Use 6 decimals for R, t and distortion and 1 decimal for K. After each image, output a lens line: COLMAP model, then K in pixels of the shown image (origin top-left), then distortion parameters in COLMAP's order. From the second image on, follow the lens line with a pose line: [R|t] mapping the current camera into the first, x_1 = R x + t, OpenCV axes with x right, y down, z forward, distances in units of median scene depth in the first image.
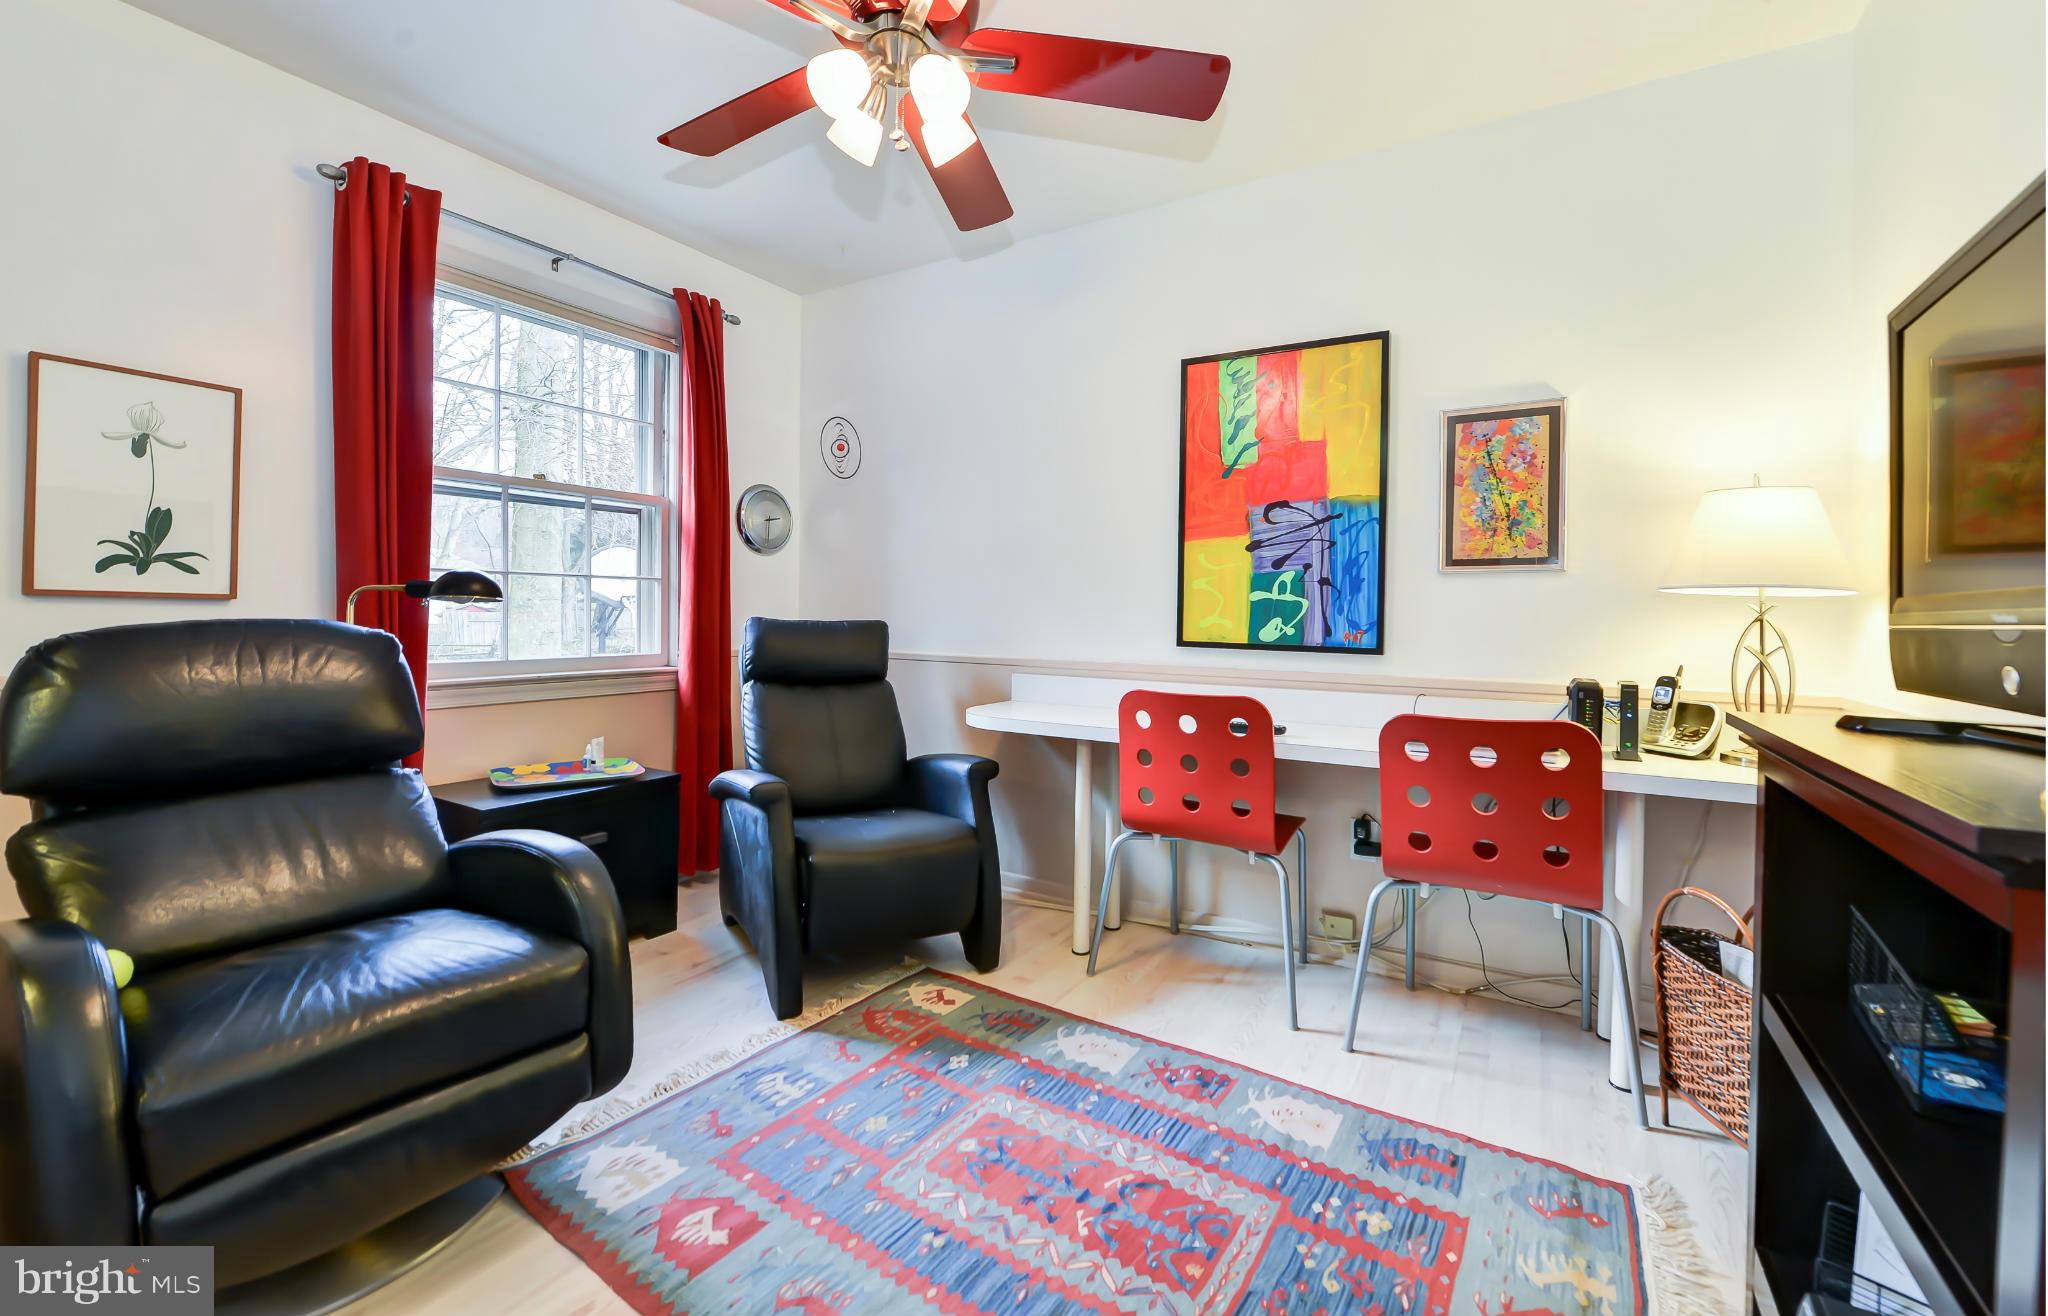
lens RADIAL K [[836.0, 0, 1036.6], [0, 836.0, 624.6], [0, 0, 1]] dist [-0.009210, -0.000565]
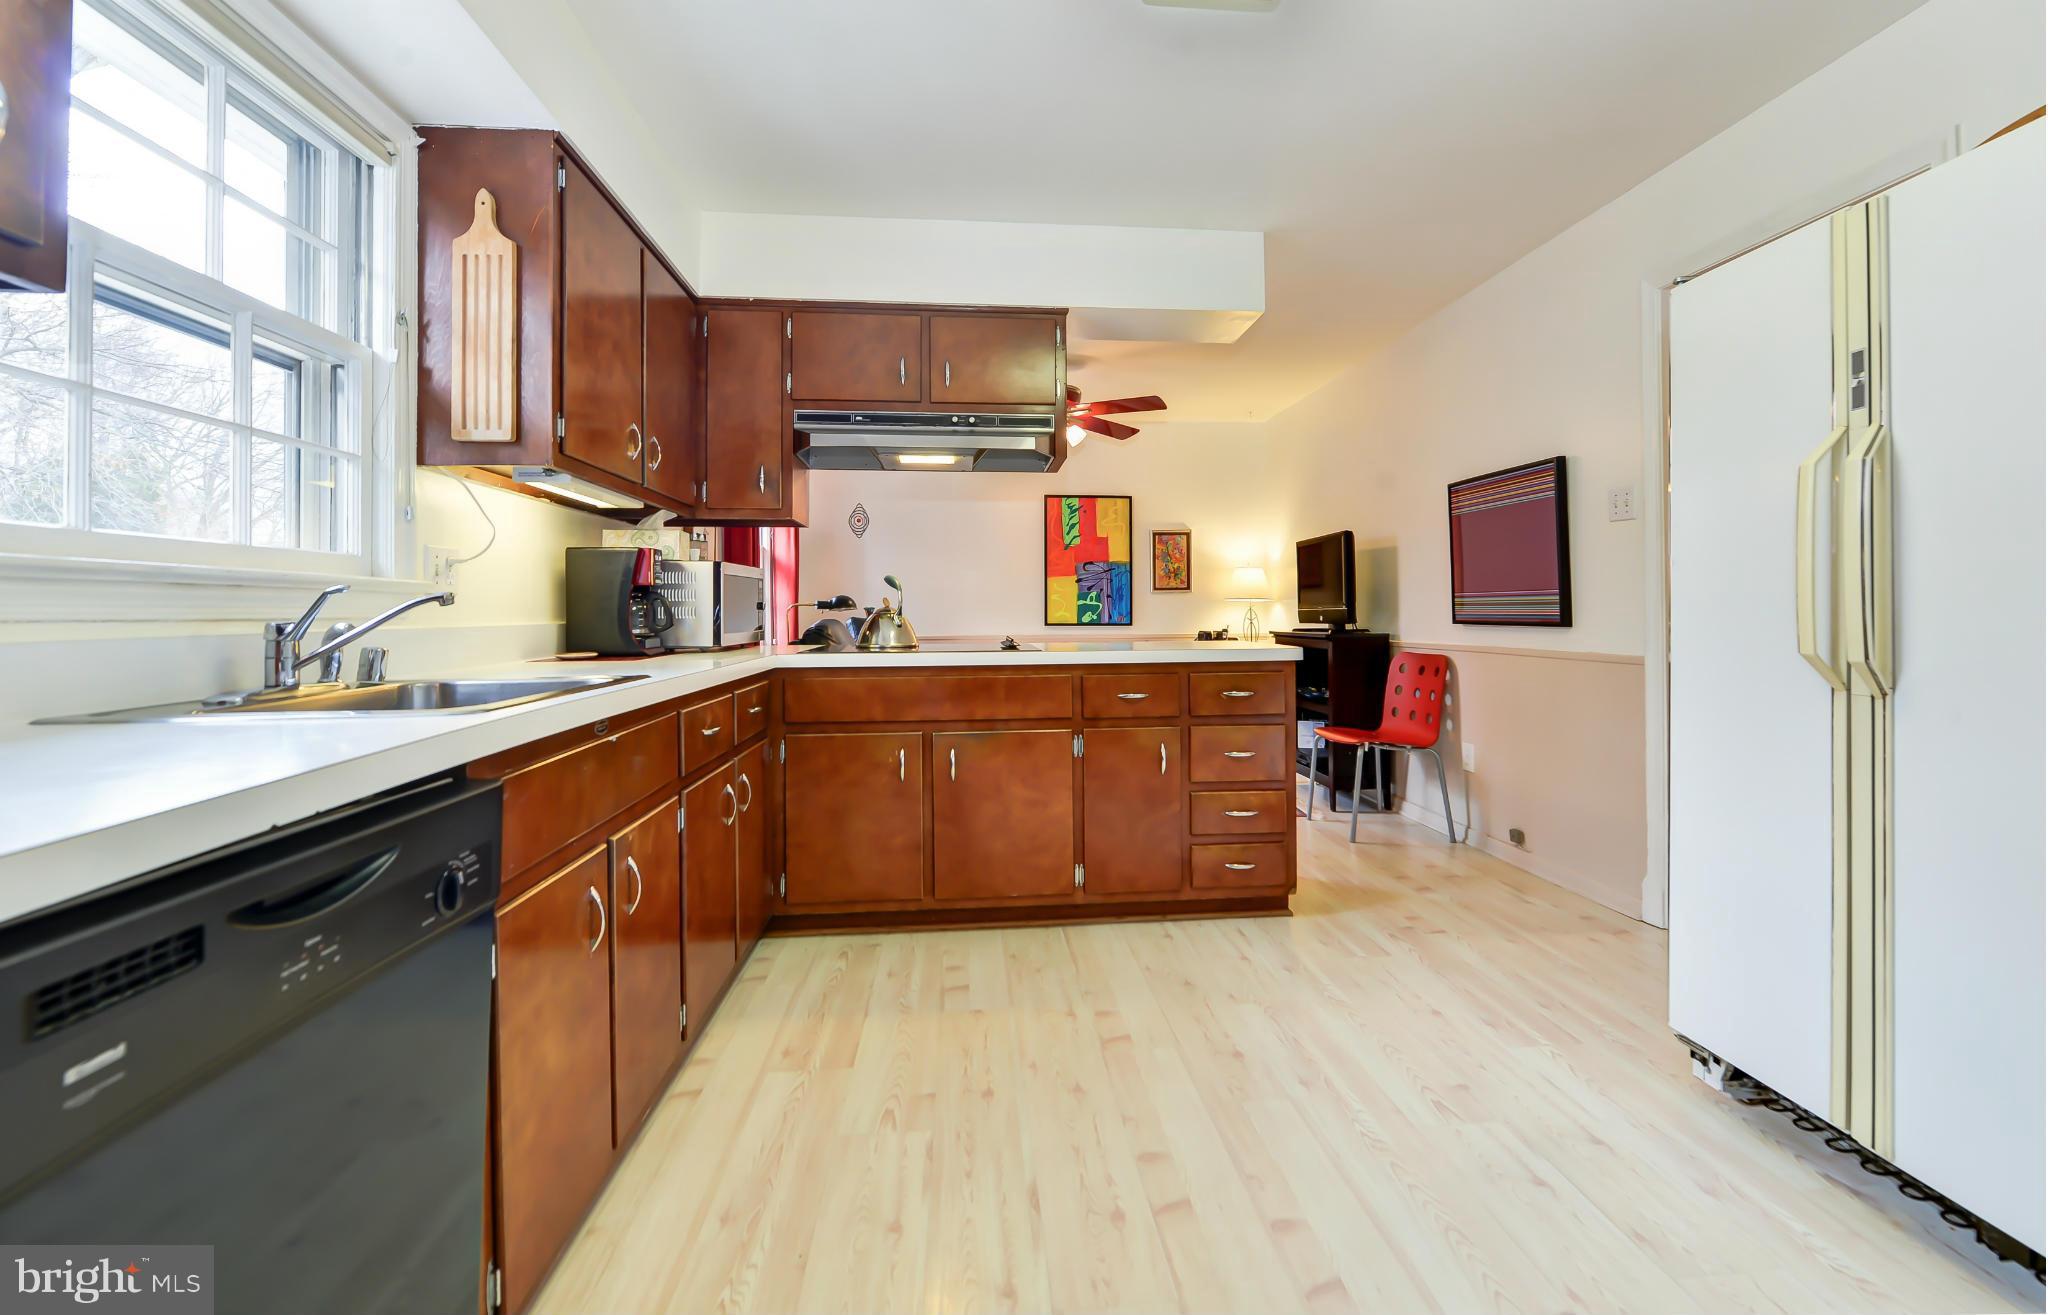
lens RADIAL K [[836.0, 0, 1044.6], [0, 836.0, 603.6], [0, 0, 1]] dist [-0.009210, -0.000565]
pose [[0.806810, -0.012075, 0.590687, -1.275841], [0.026083, 0.999544, -0.015193, 0.001237], [-0.590235, 0.027665, 0.806758, -0.860486]]
